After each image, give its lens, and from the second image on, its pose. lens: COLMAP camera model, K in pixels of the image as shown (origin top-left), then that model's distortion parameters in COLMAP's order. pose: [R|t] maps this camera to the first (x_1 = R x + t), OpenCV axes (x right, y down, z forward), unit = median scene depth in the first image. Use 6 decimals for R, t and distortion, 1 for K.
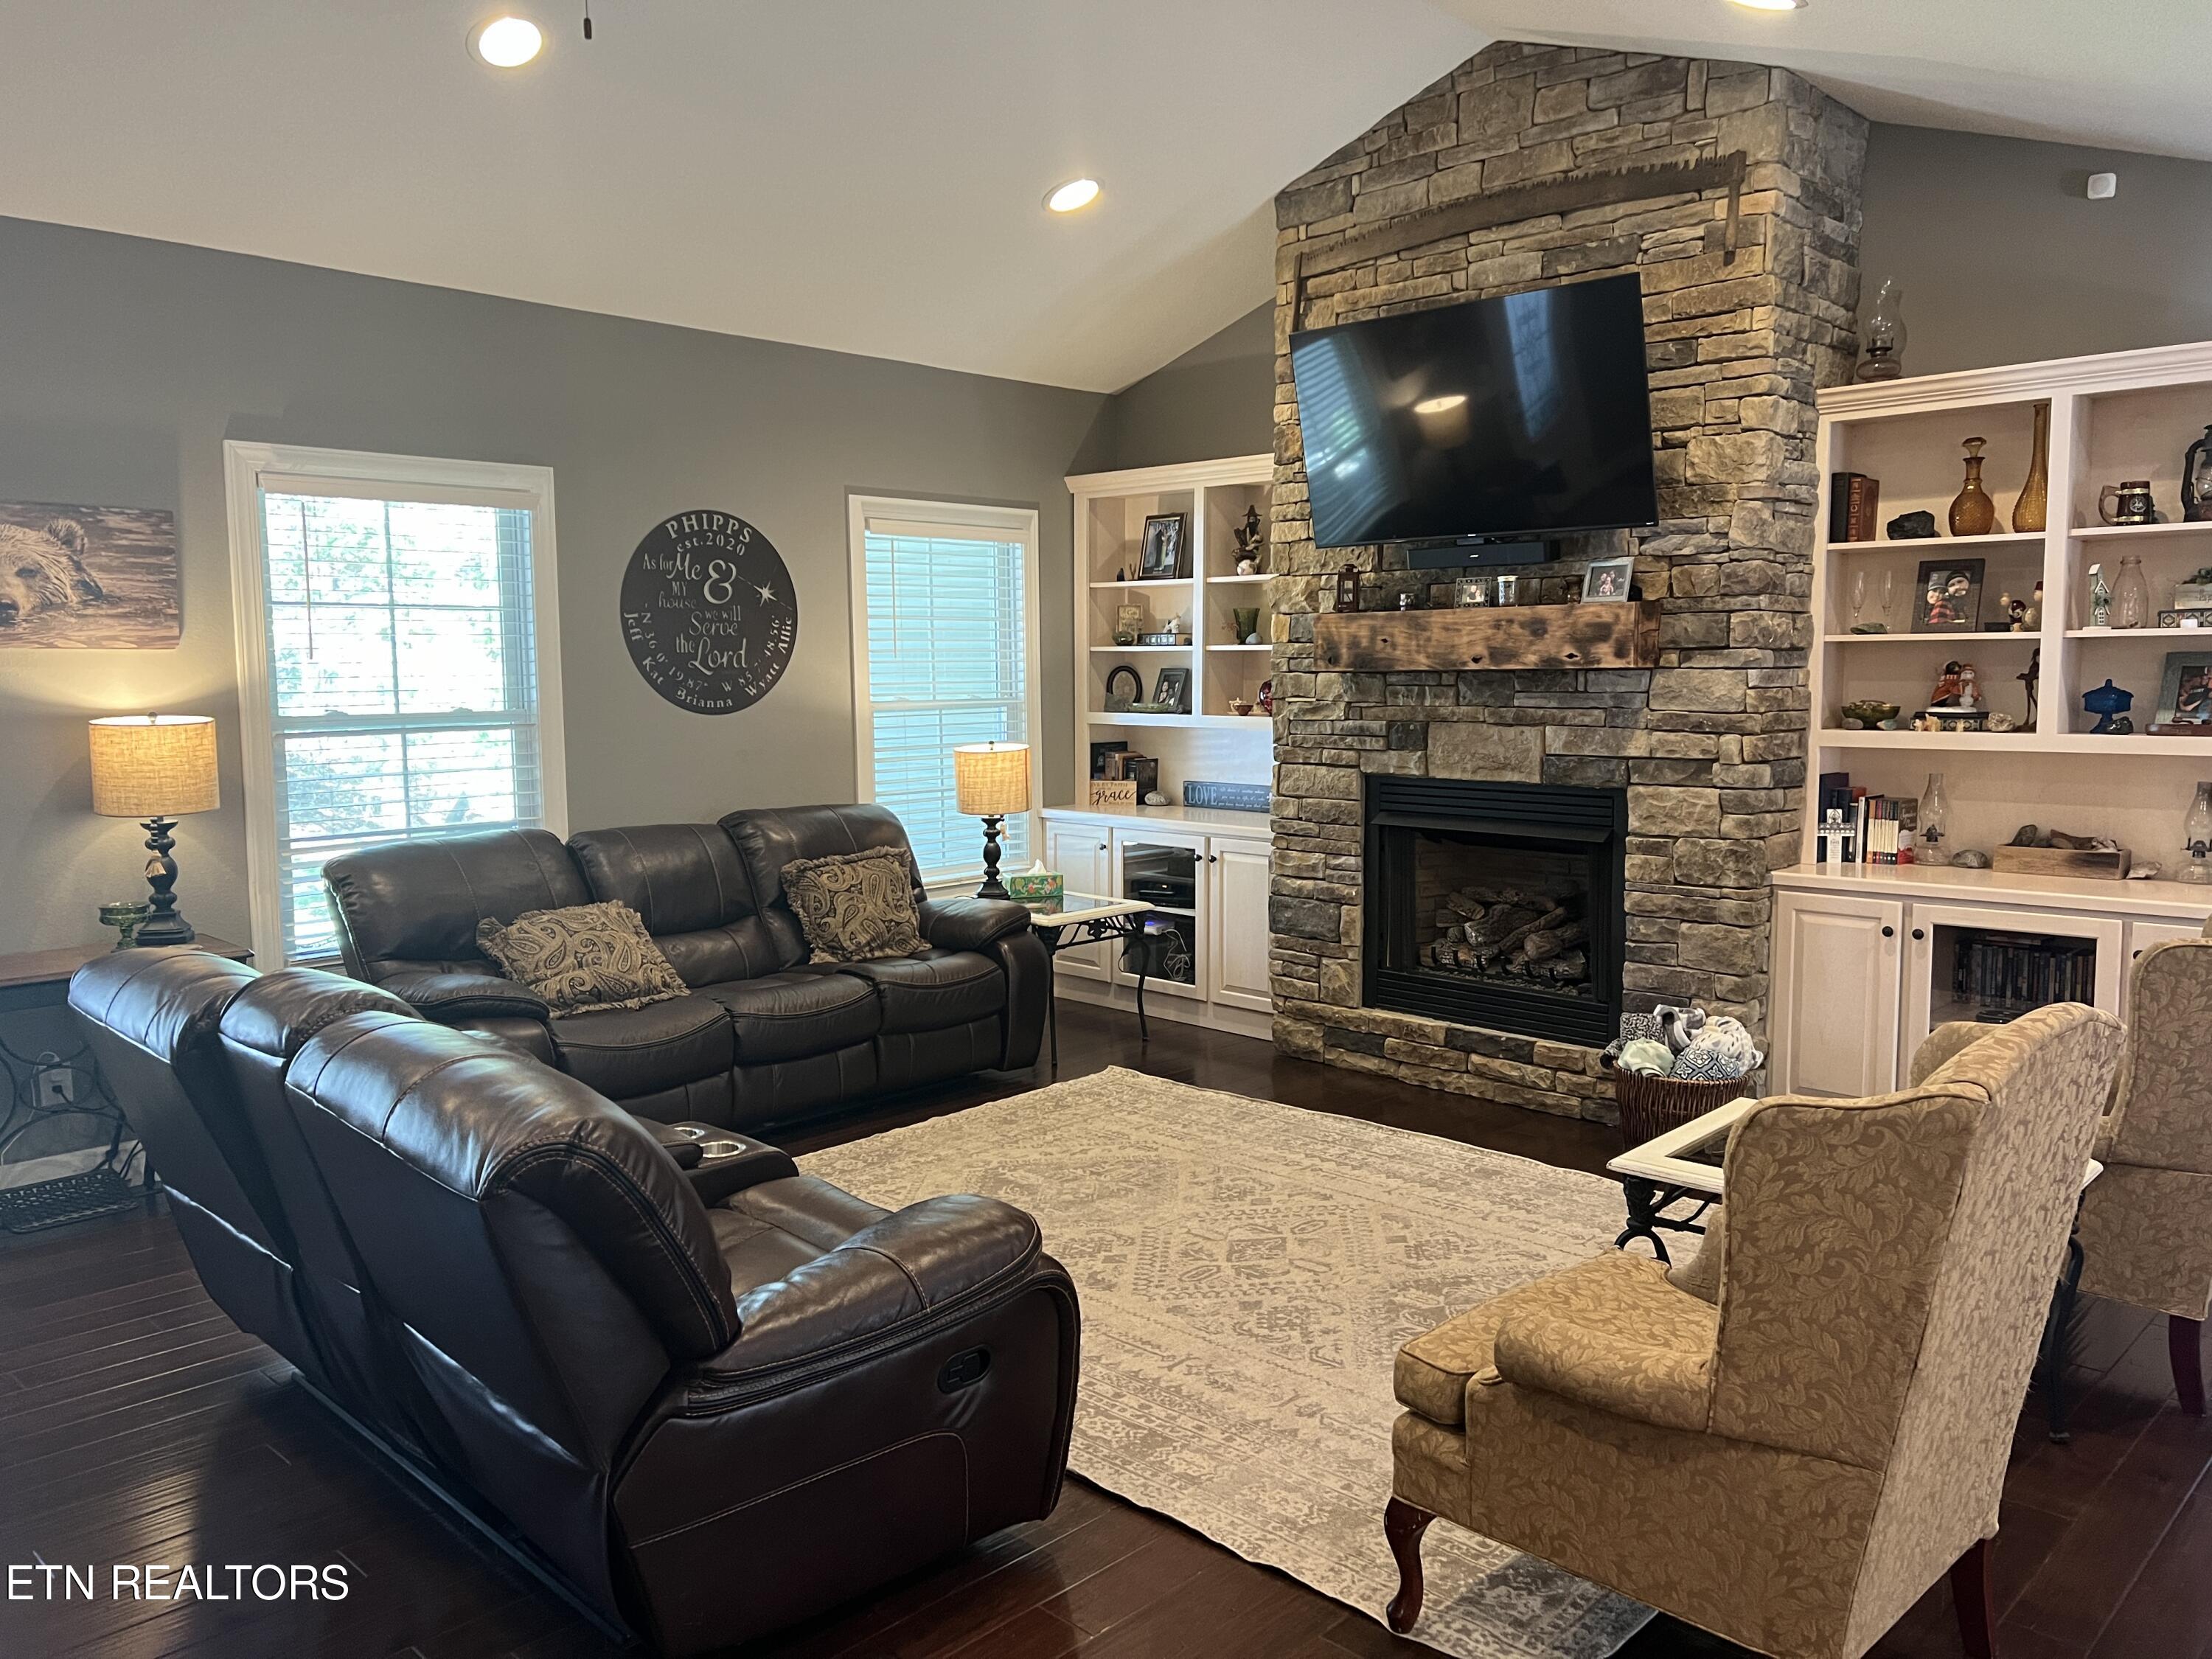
lens RADIAL K [[1646.2, 0, 1119.1], [0, 1646.2, 821.2], [0, 0, 1]] dist [0.083577, -0.118152]
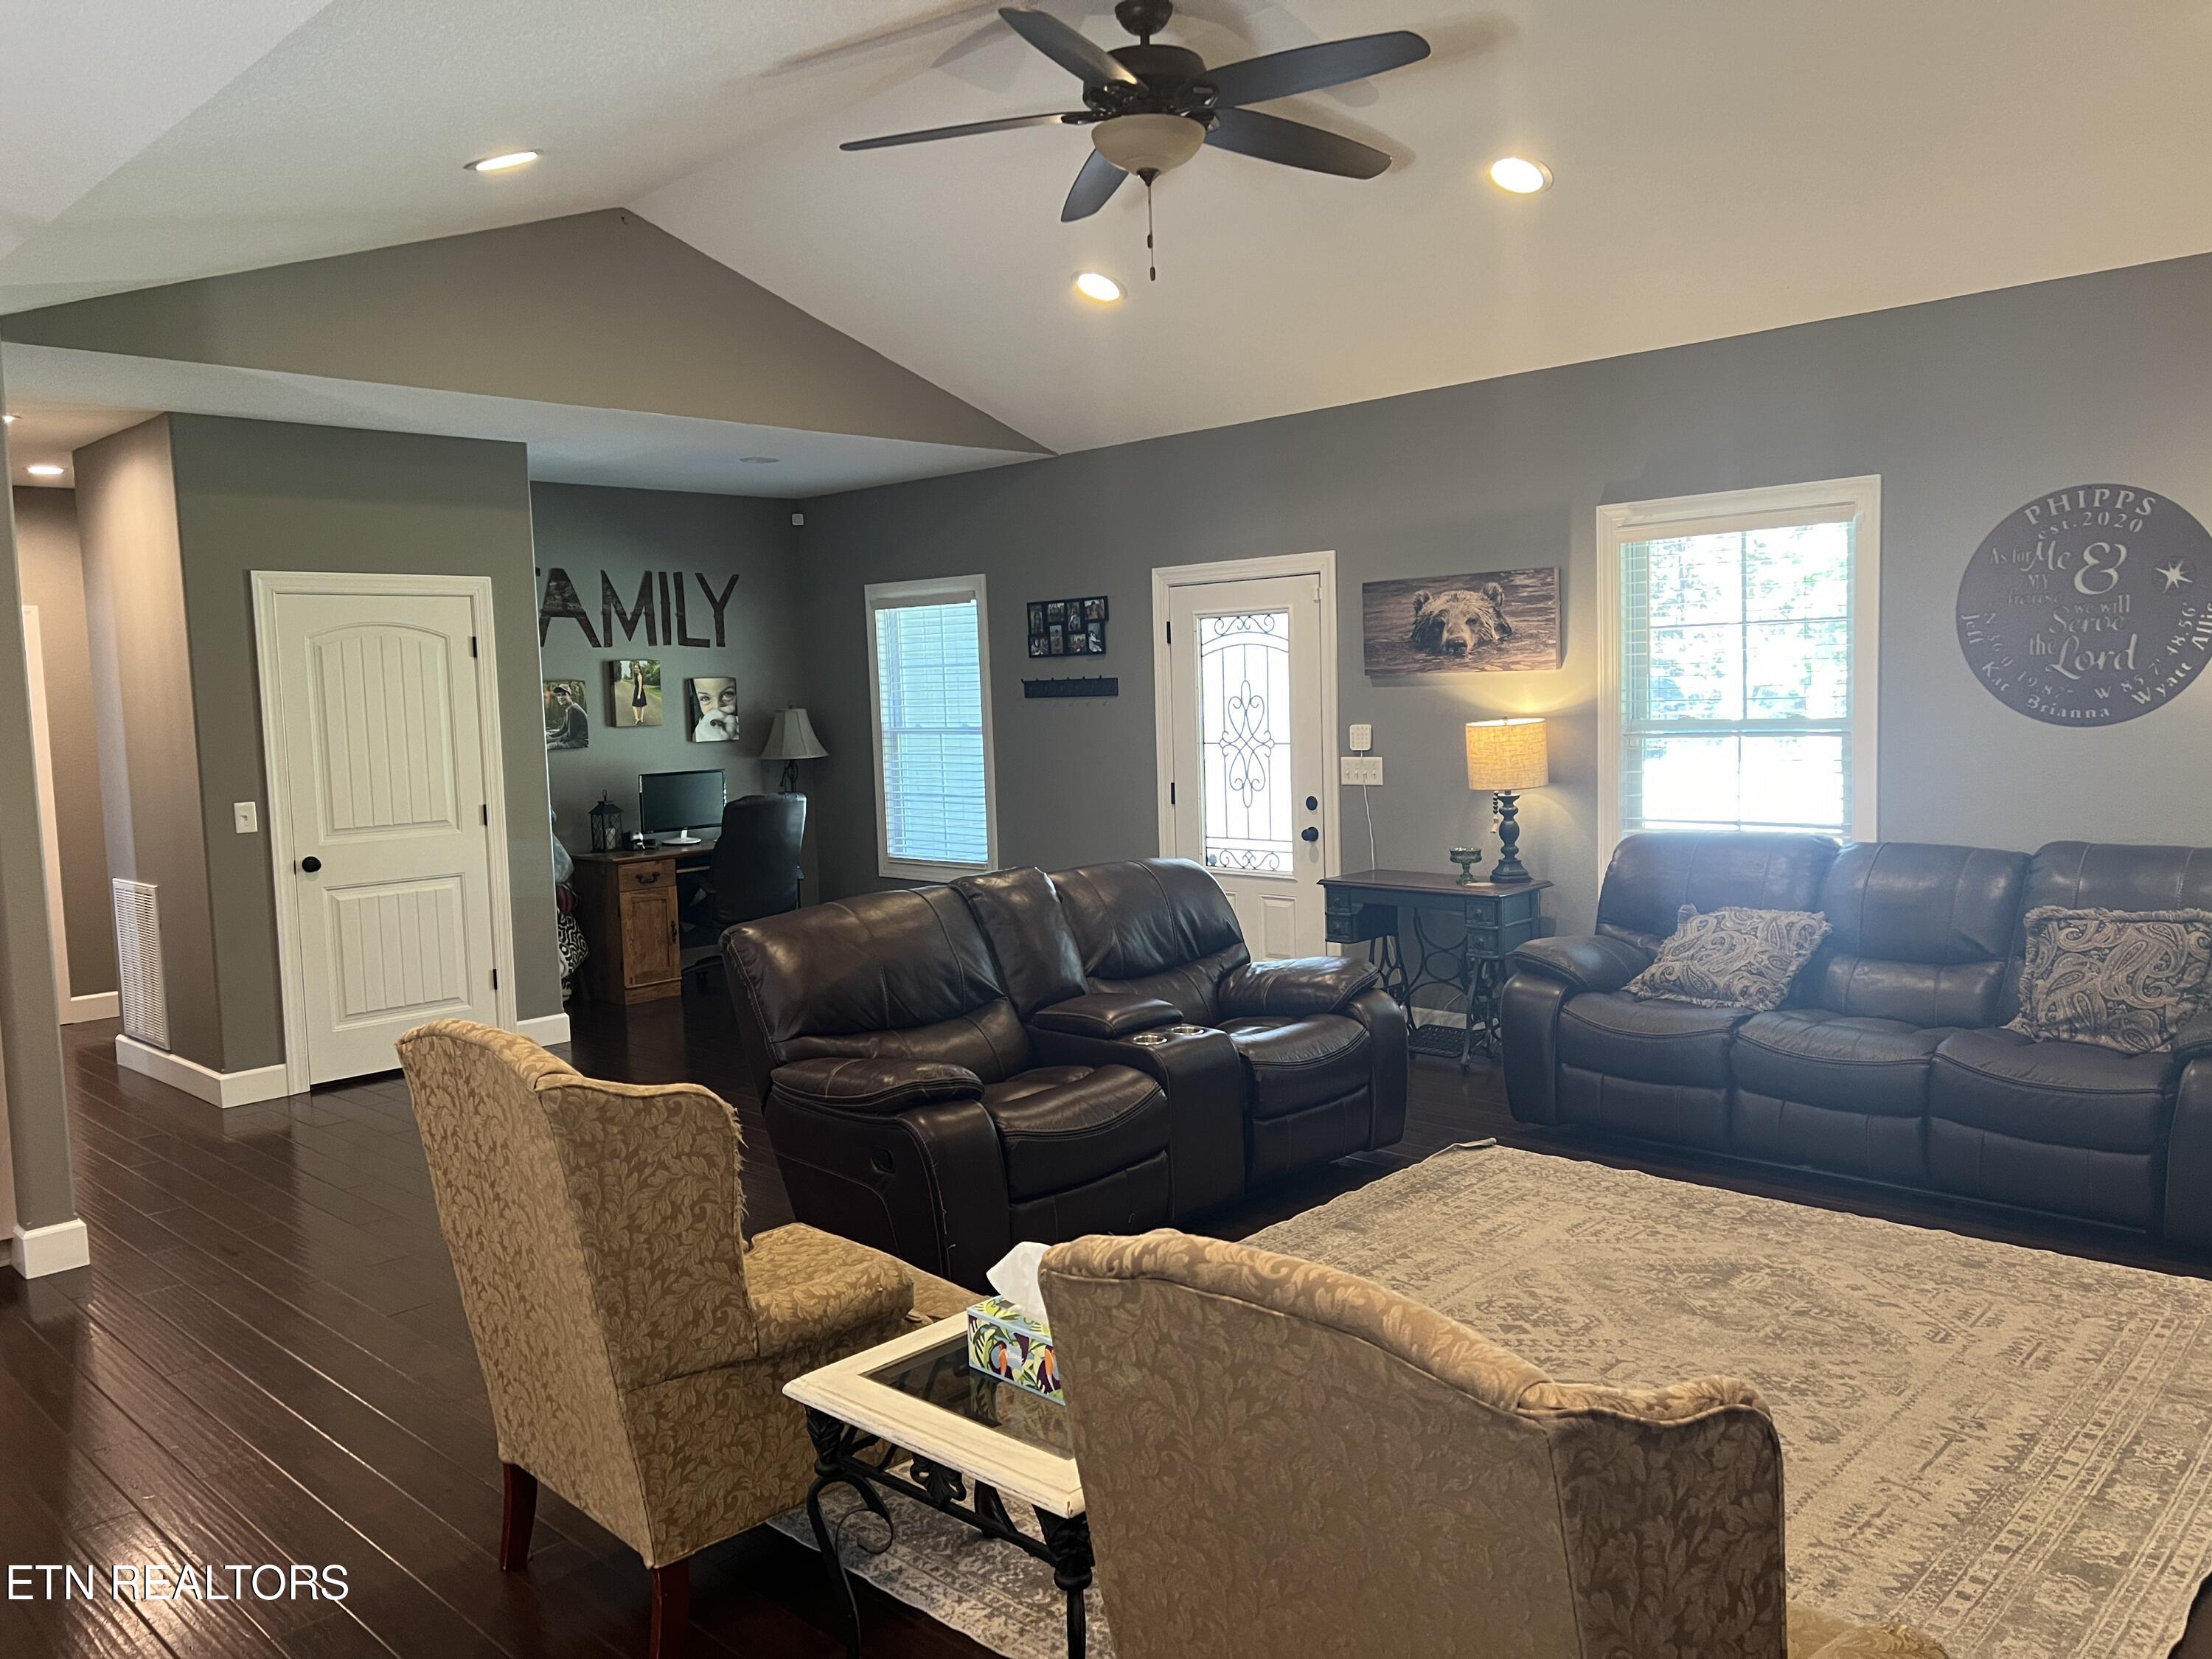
lens RADIAL K [[1646.2, 0, 1119.1], [0, 1646.2, 821.2], [0, 0, 1]] dist [0.083577, -0.118152]
pose [[-0.004342, 0.084751, -0.996393, 0.748511], [-0.067354, 0.994115, 0.084851, -0.068395], [0.997720, 0.067480, 0.001392, 0.629553]]
